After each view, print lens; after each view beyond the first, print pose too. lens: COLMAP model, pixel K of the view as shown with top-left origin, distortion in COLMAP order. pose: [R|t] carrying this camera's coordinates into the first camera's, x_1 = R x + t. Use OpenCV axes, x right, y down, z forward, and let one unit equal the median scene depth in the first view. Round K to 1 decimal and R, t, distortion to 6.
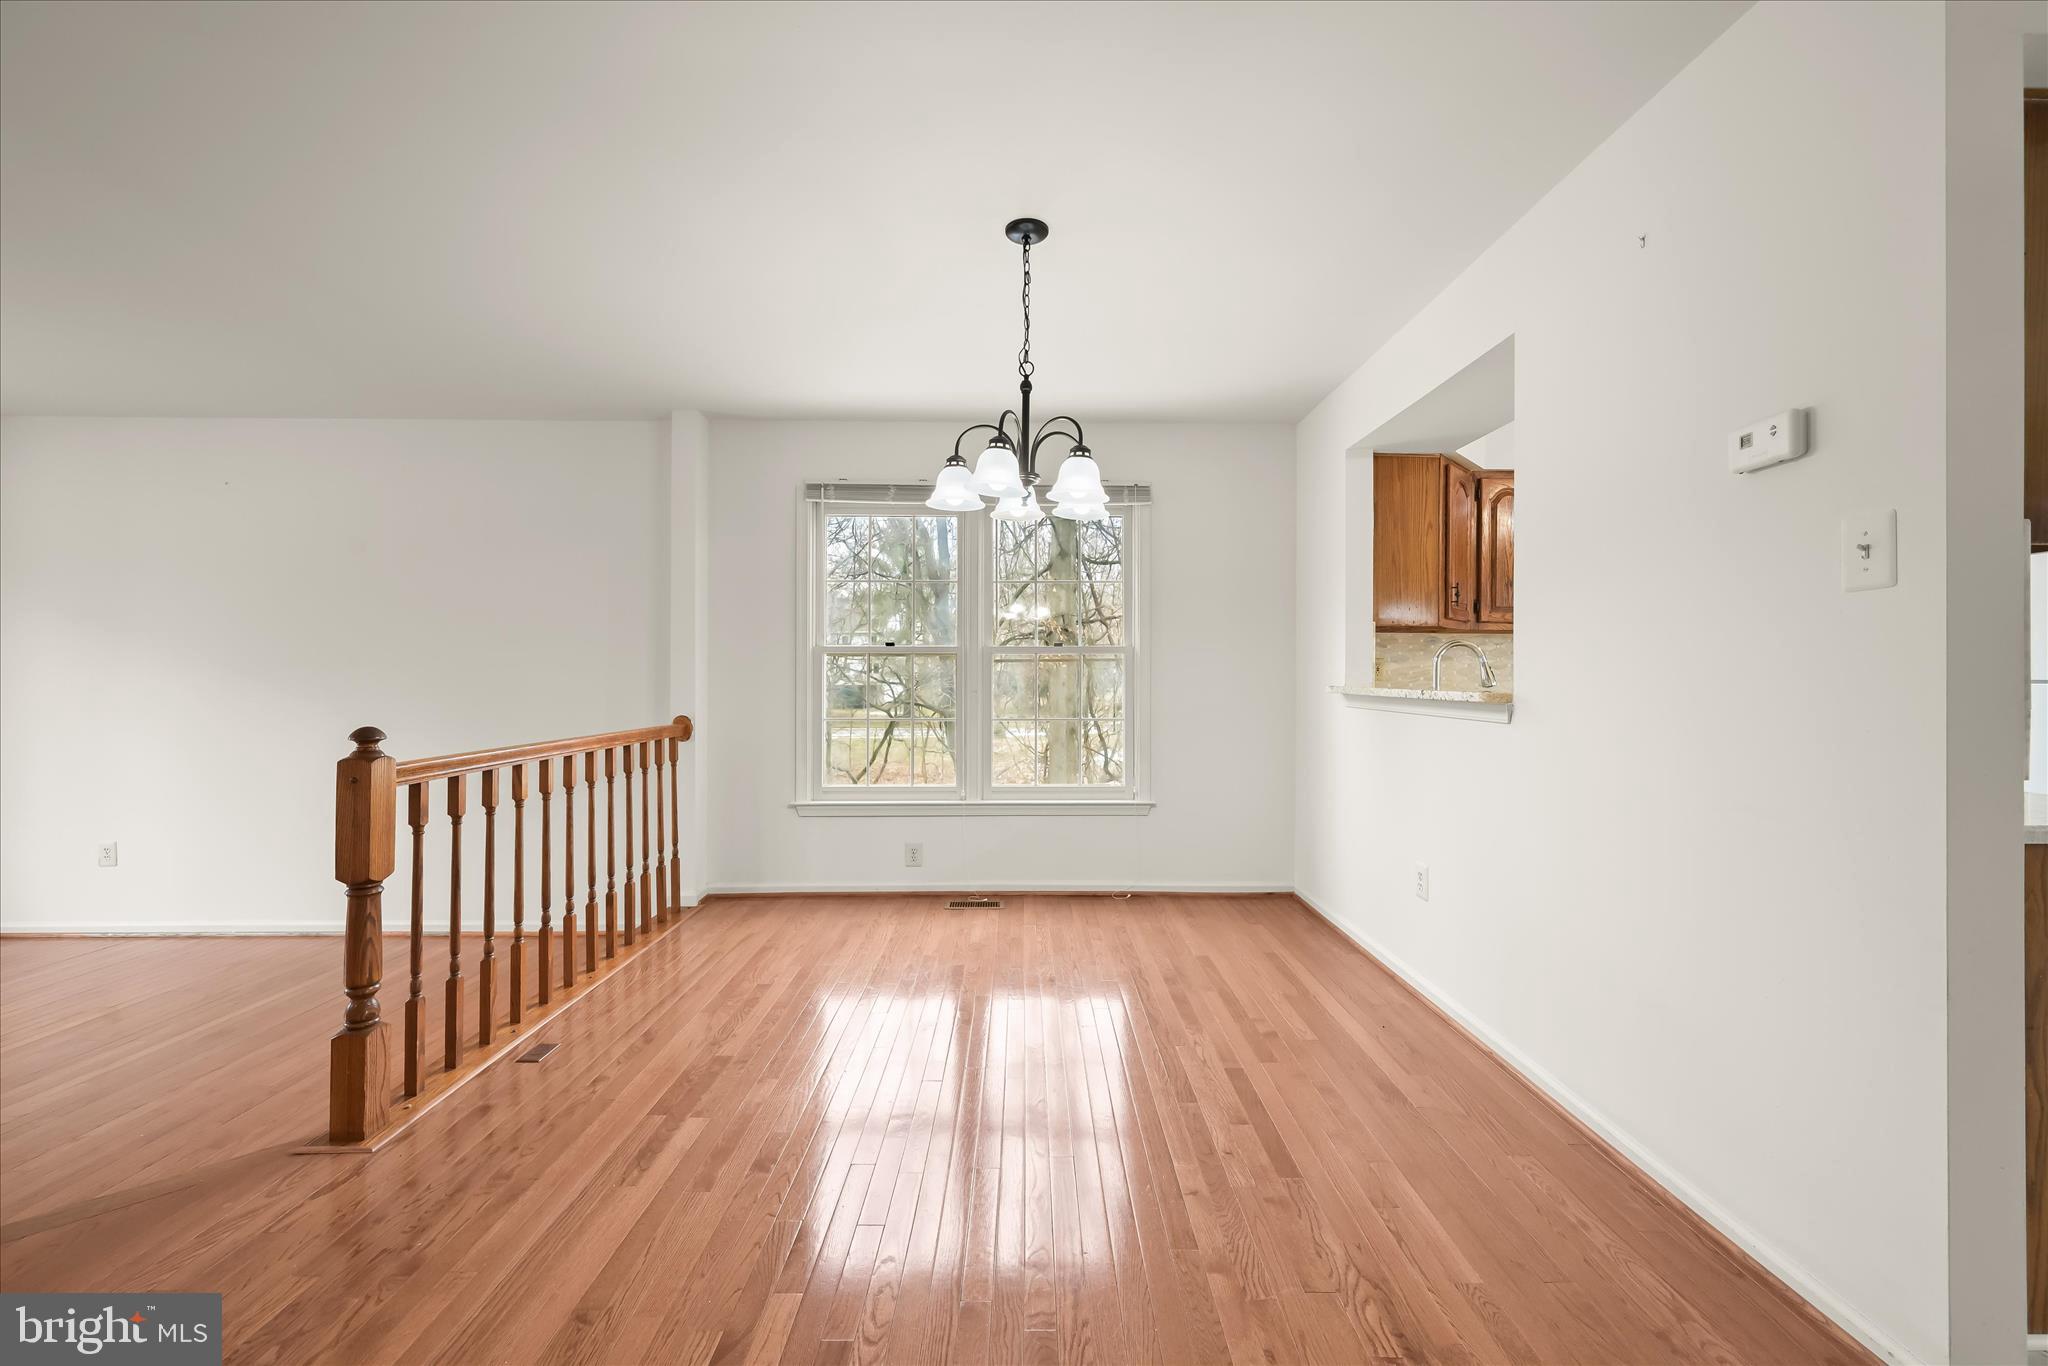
lens RADIAL K [[811.7, 0, 1025.4], [0, 811.7, 682.3], [0, 0, 1]] dist [-0.002303, -0.000405]
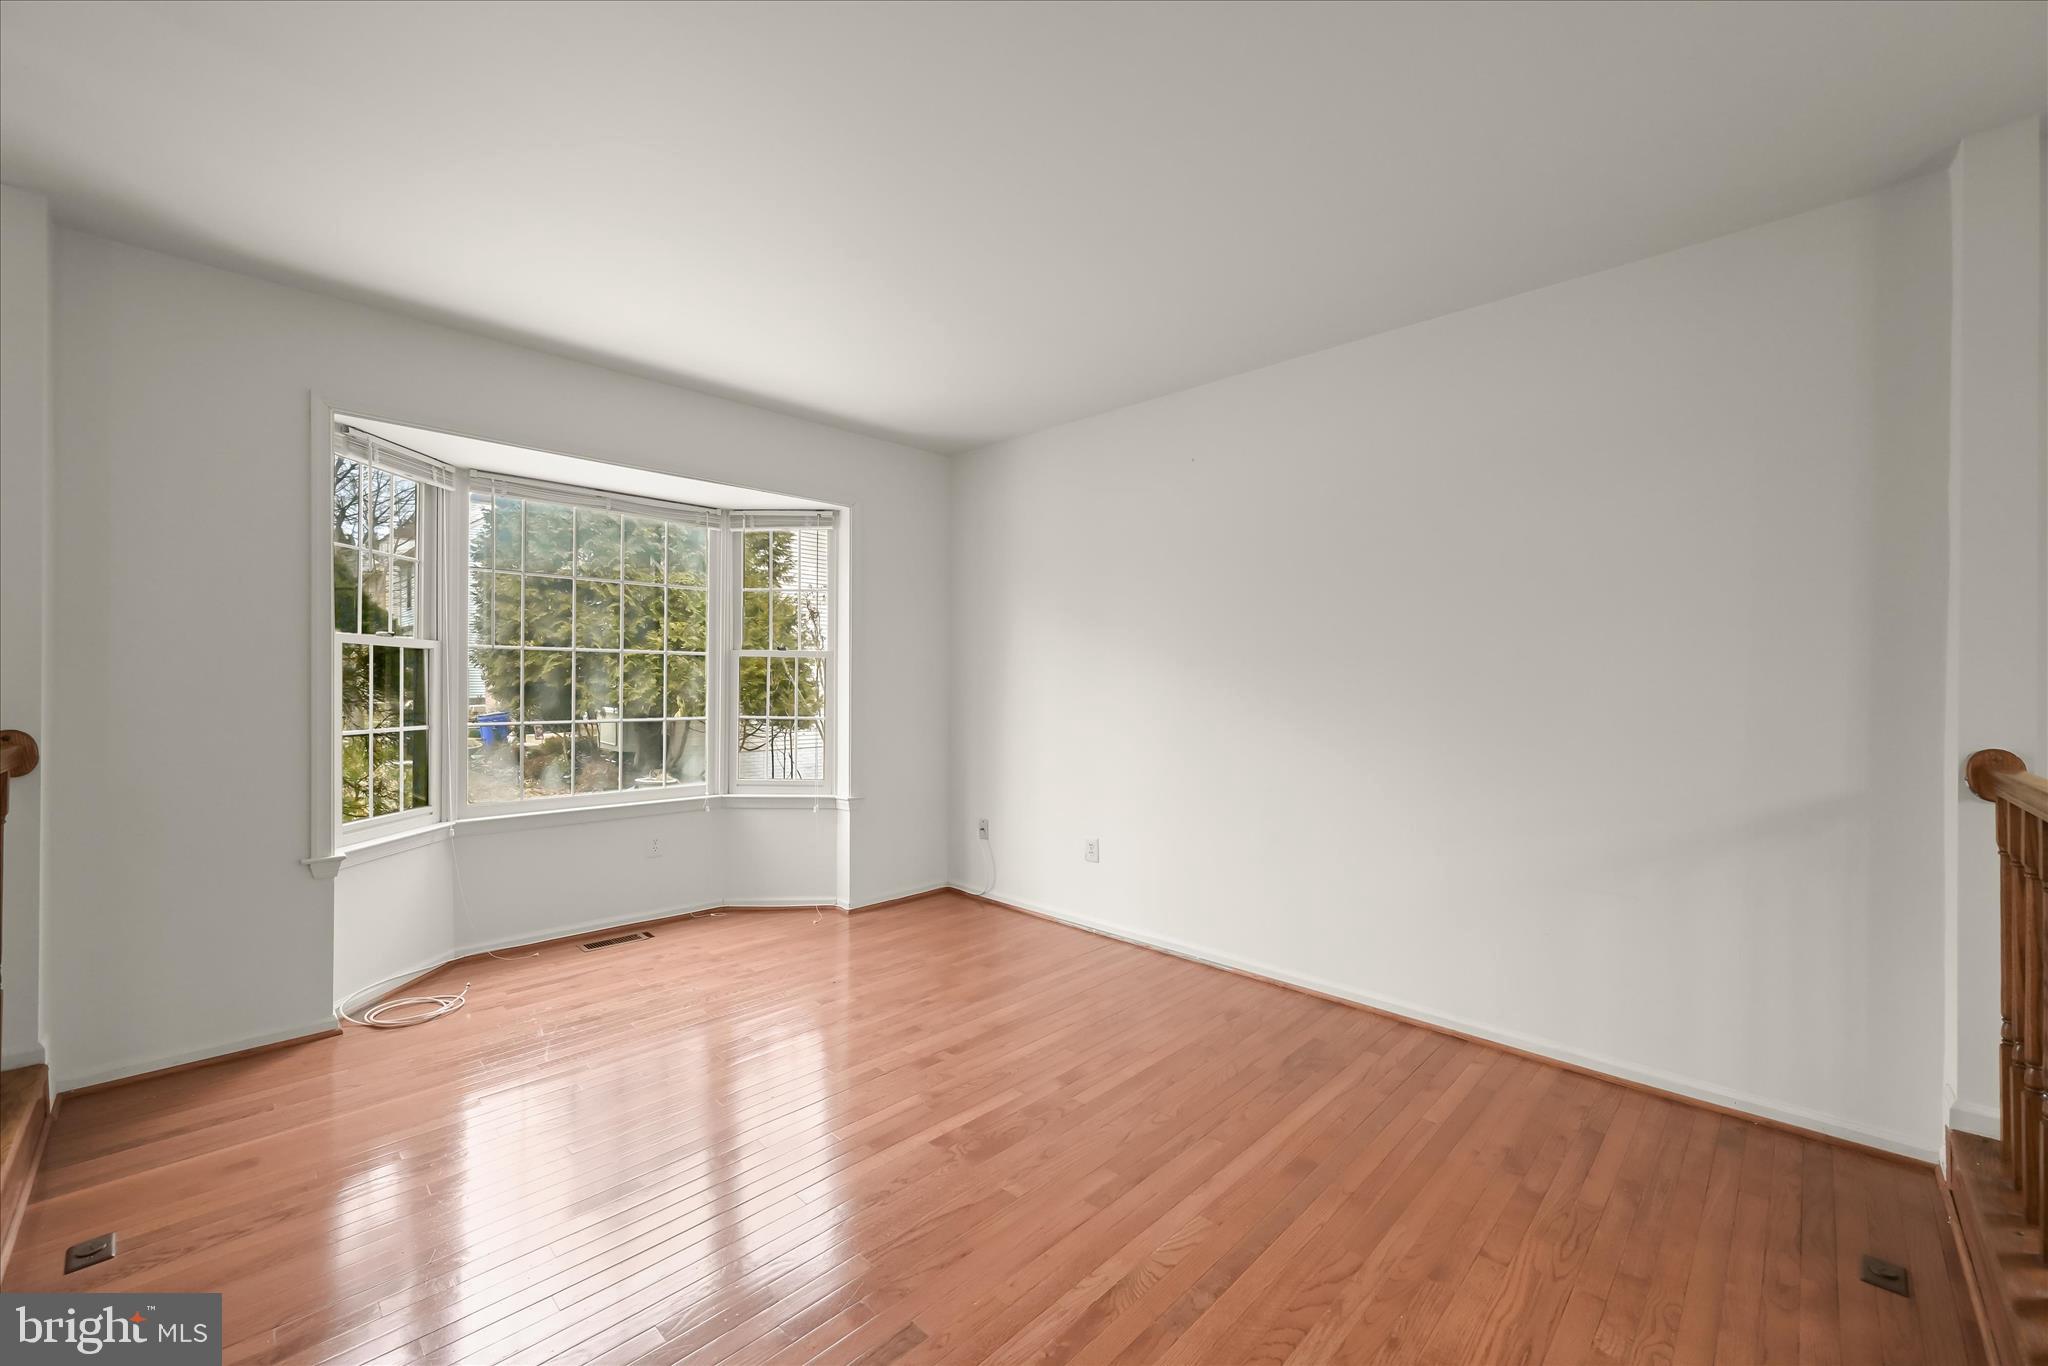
lens RADIAL K [[811.7, 0, 1025.4], [0, 811.7, 682.3], [0, 0, 1]] dist [-0.002303, -0.000405]
pose [[0.706902, 0.003793, -0.707302, -0.825676], [-0.006088, 0.999981, -0.000722, 0.009627], [0.707286, 0.004817, 0.706911, 0.392079]]
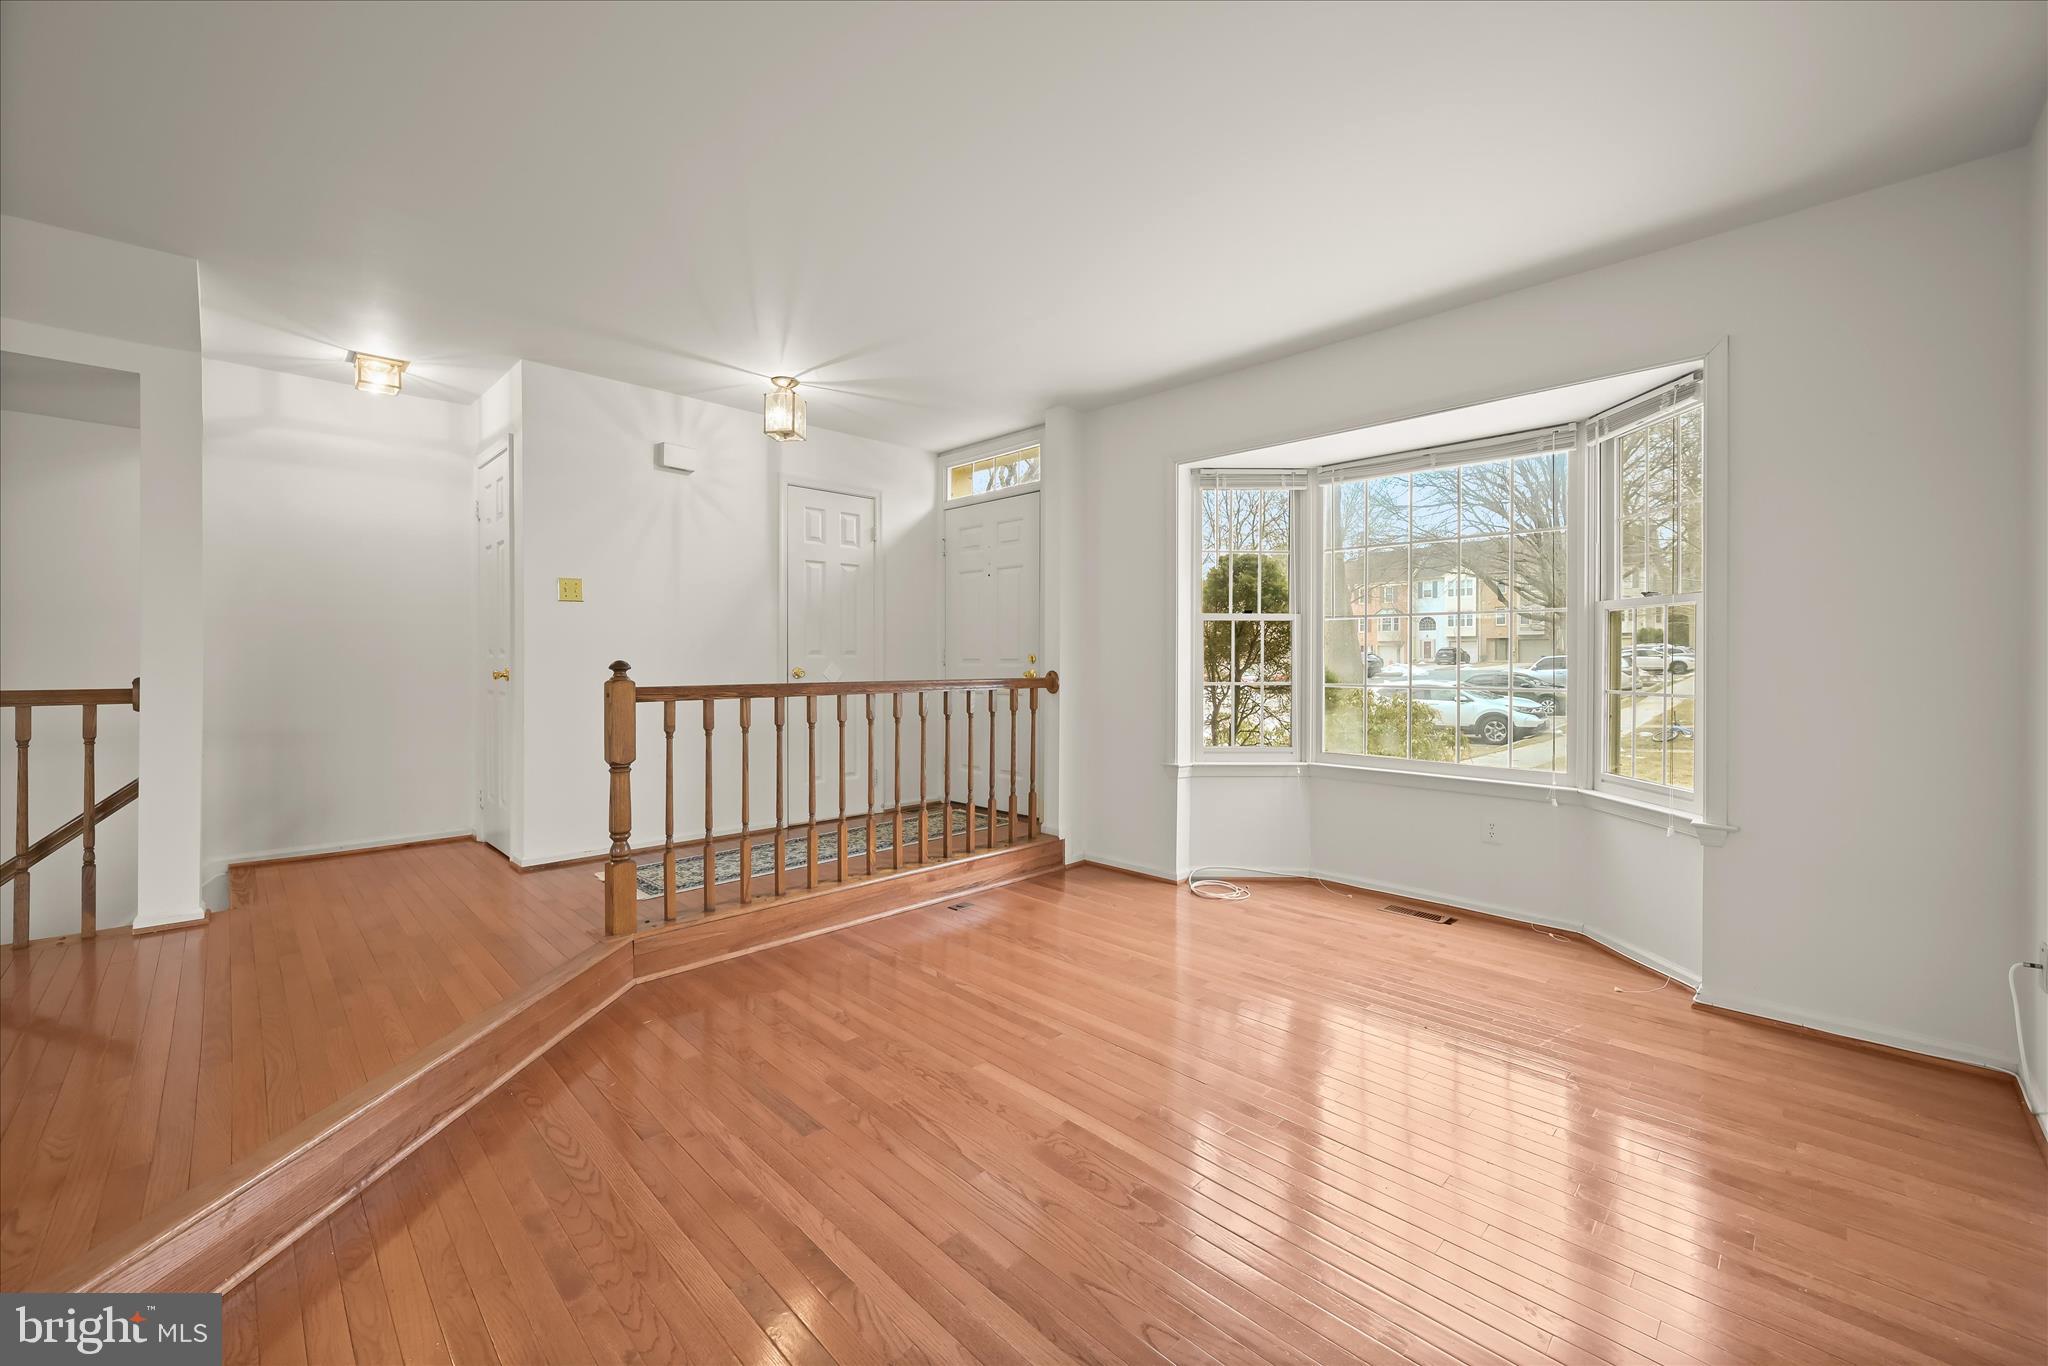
lens RADIAL K [[807.2, 0, 1028.1], [0, 807.2, 669.2], [0, 0, 1]] dist [-0.001930, -0.000121]
pose [[-0.715571, 0.006274, -0.698512, -0.927004], [-0.004483, 0.999898, 0.013573, 0.041323], [0.698526, 0.012844, -0.715469, 1.557260]]
